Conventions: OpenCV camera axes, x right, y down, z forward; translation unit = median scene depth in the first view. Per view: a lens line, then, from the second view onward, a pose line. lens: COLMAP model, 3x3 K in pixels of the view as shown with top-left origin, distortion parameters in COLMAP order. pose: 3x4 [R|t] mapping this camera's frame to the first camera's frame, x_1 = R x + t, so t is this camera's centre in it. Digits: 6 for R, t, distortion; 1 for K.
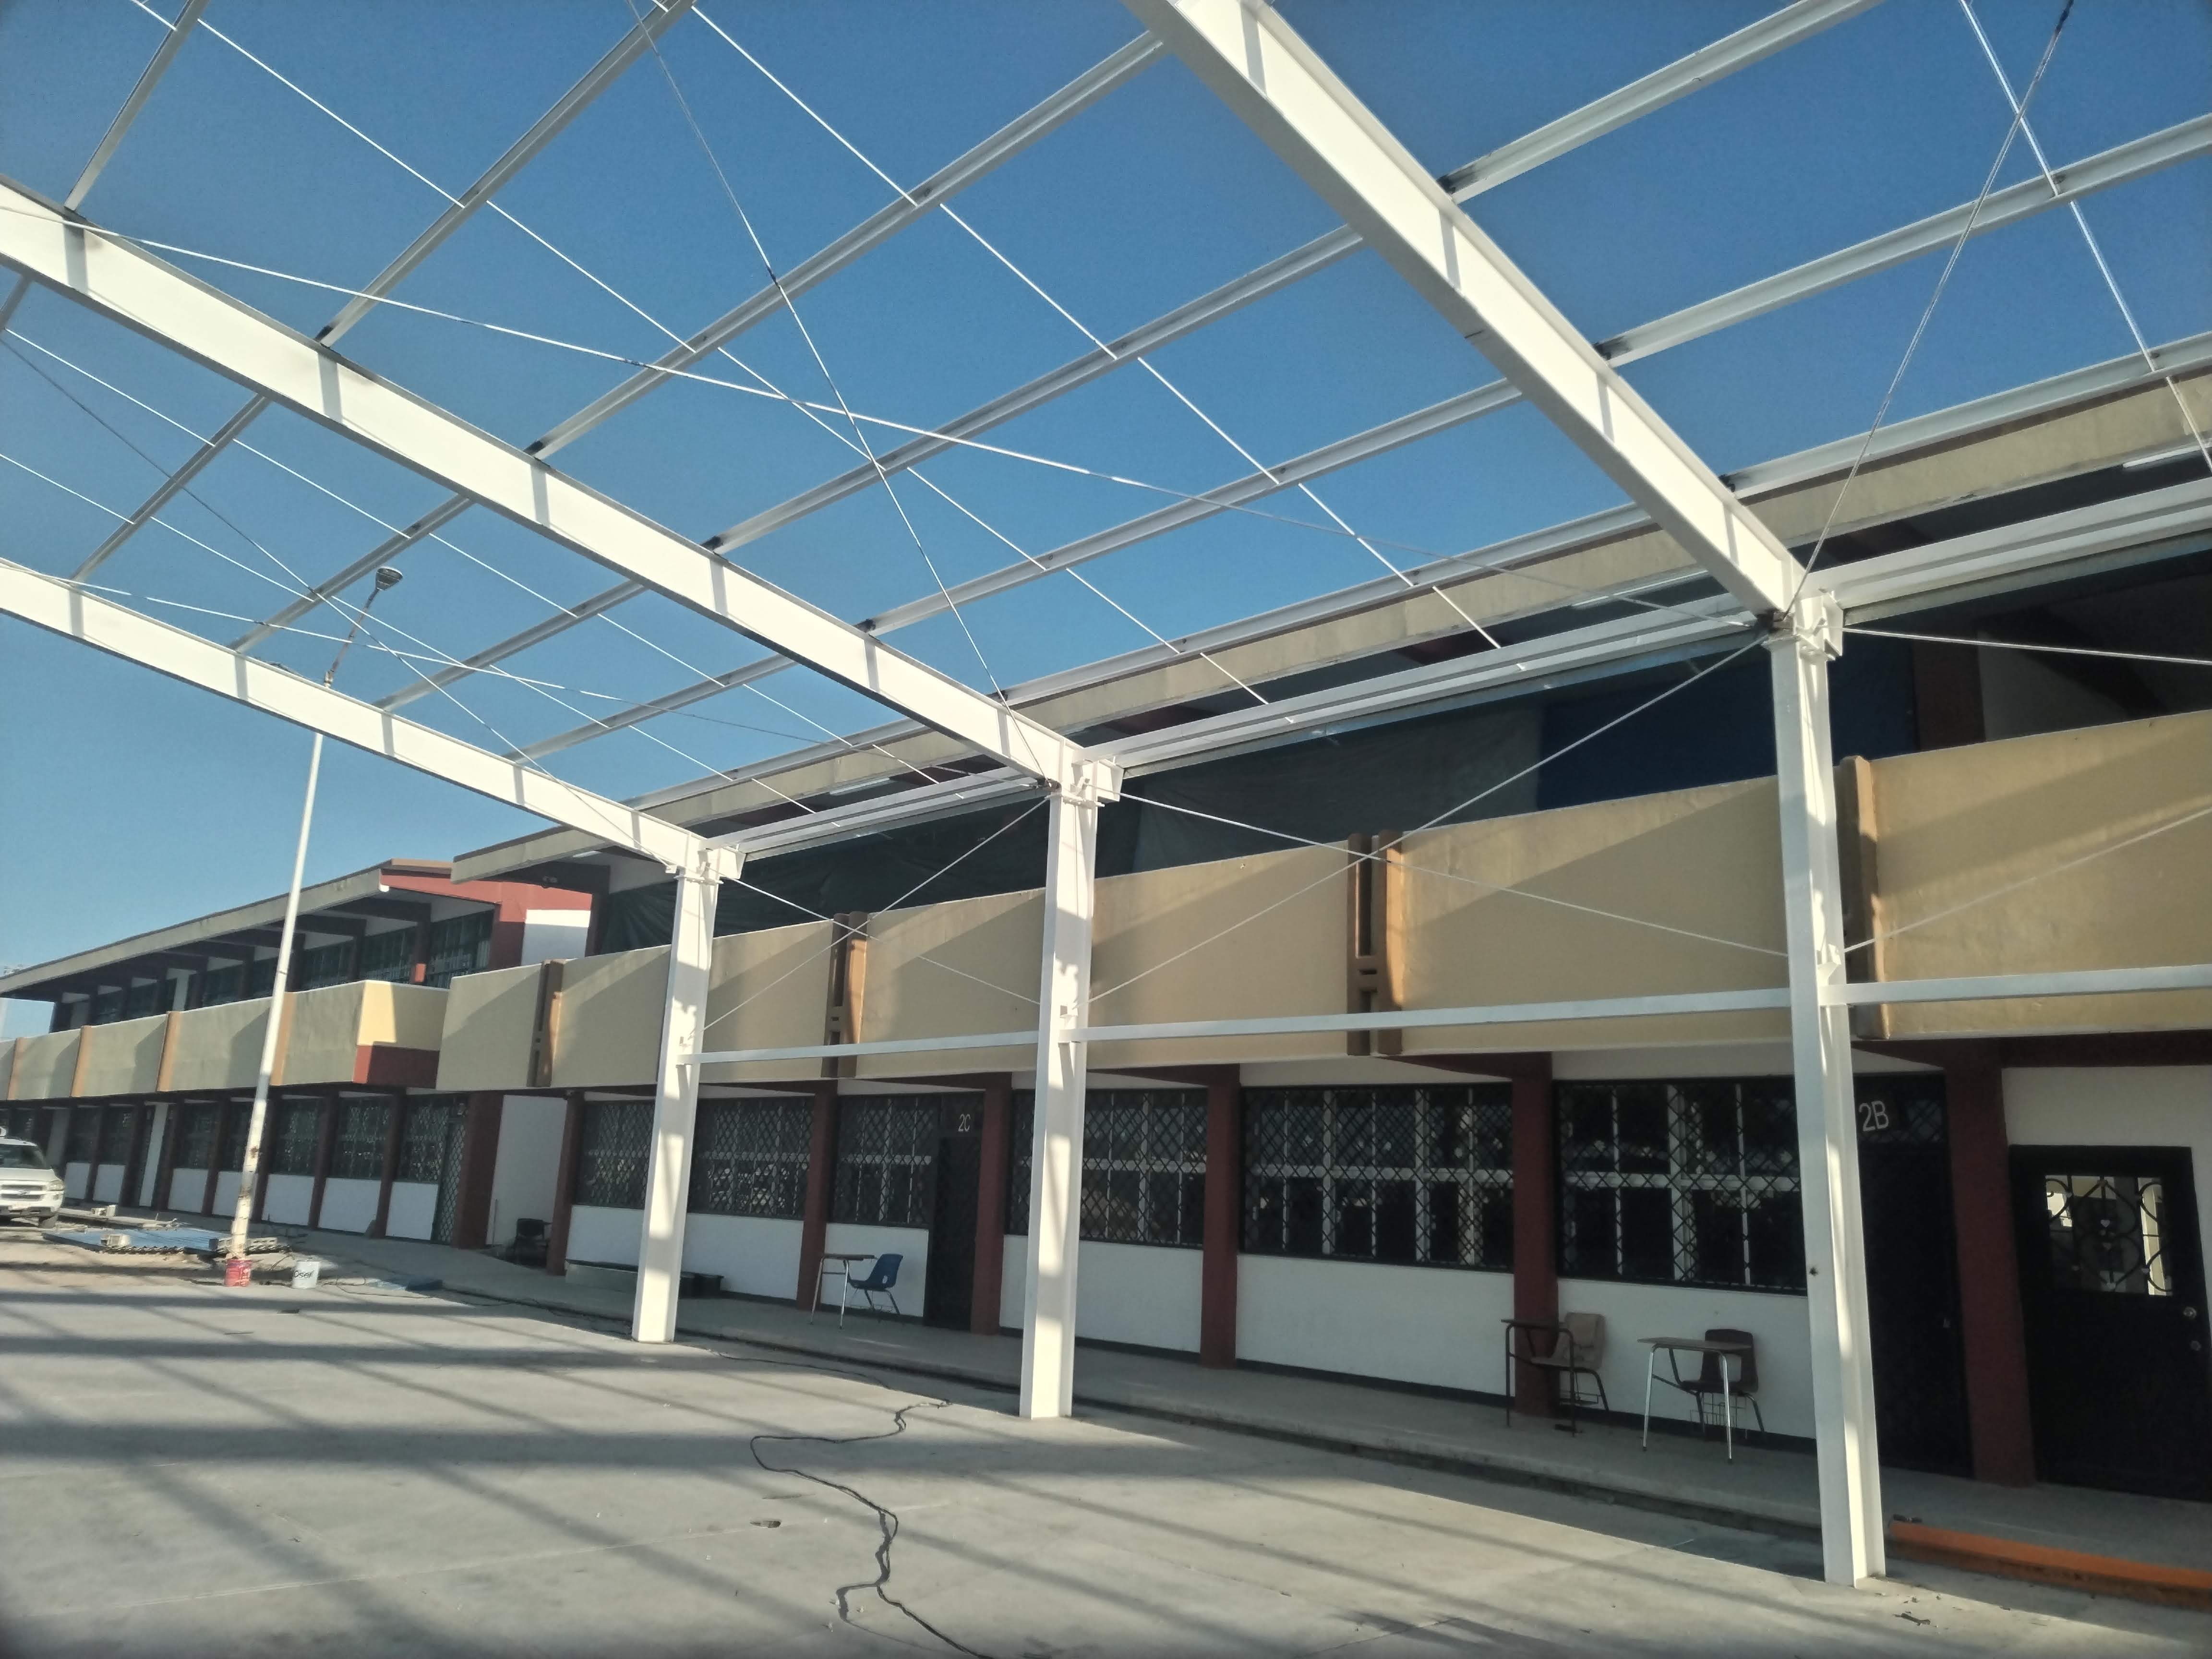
lens RADIAL K [[1726.3, 0, 1105.7], [0, 1726.3, 783.1], [0, 0, 1]] dist [0.018209, -0.008862]
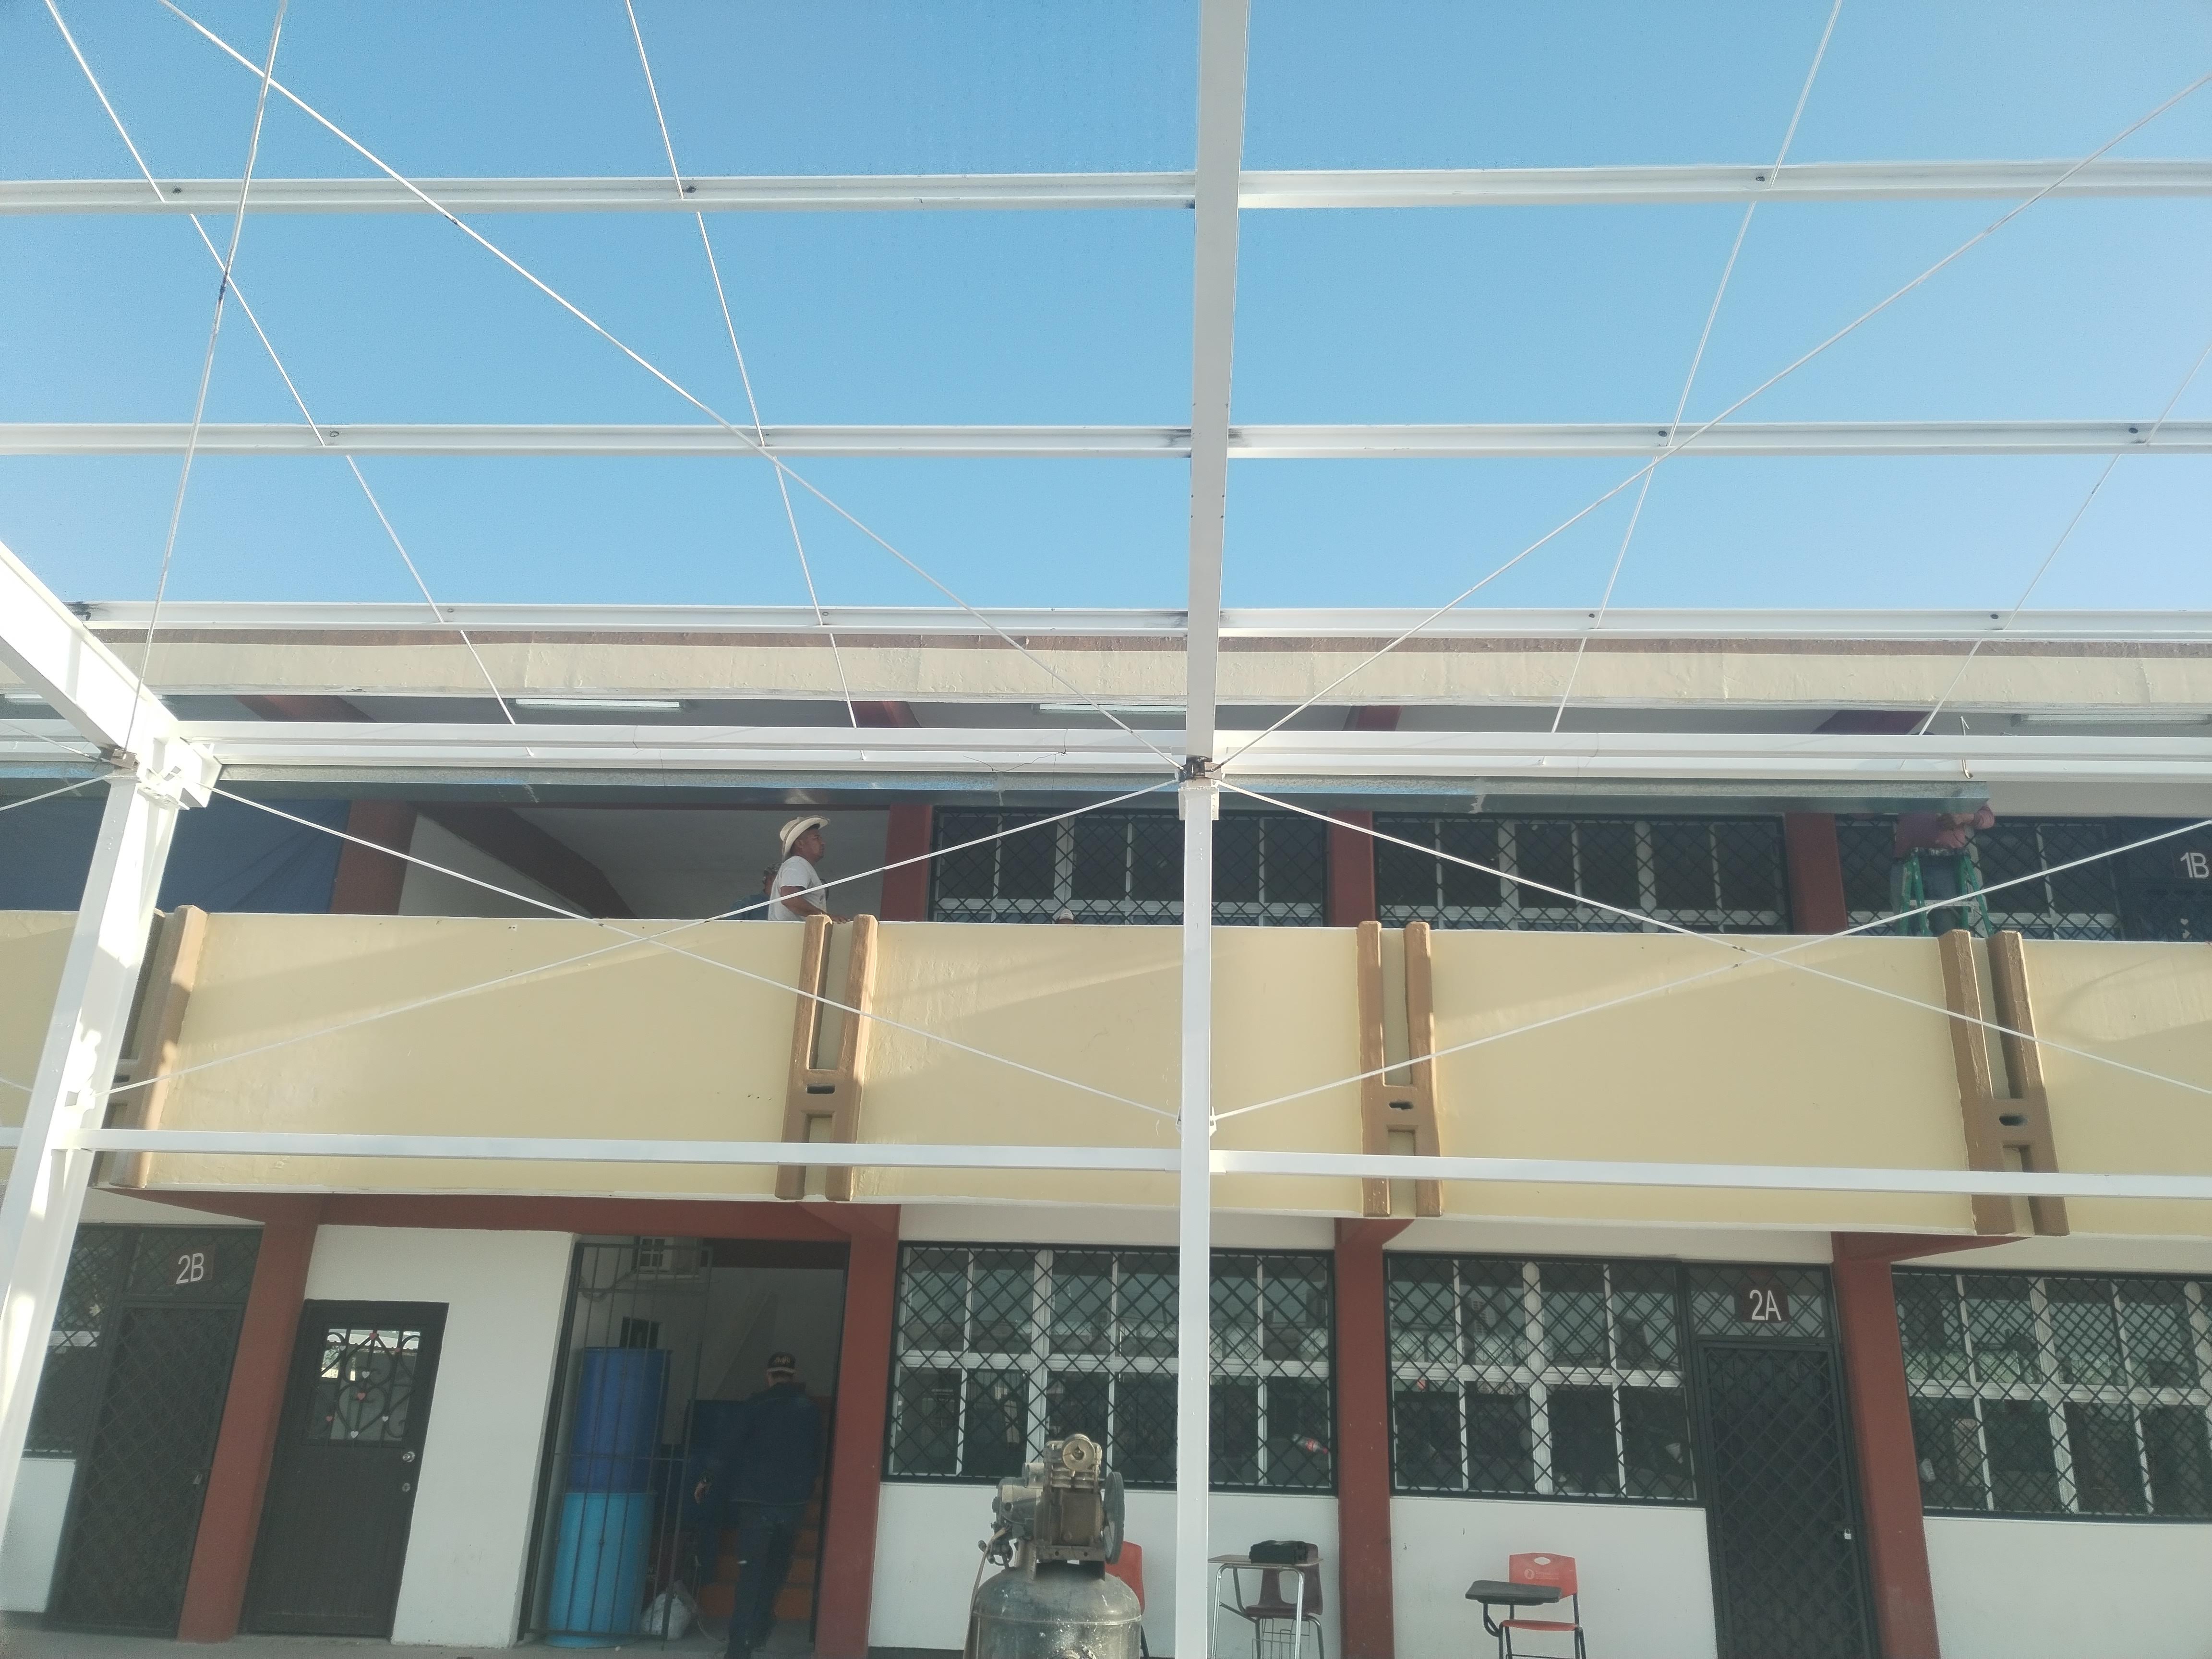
lens RADIAL K [[1726.3, 0, 1105.7], [0, 1726.3, 783.1], [0, 0, 1]] dist [0.018209, -0.008862]
pose [[0.699384, 0.219830, 0.680101, -0.390604], [-0.162013, 0.975519, -0.148712, 0.084553], [-0.696143, -0.006178, 0.717877, 0.430618]]
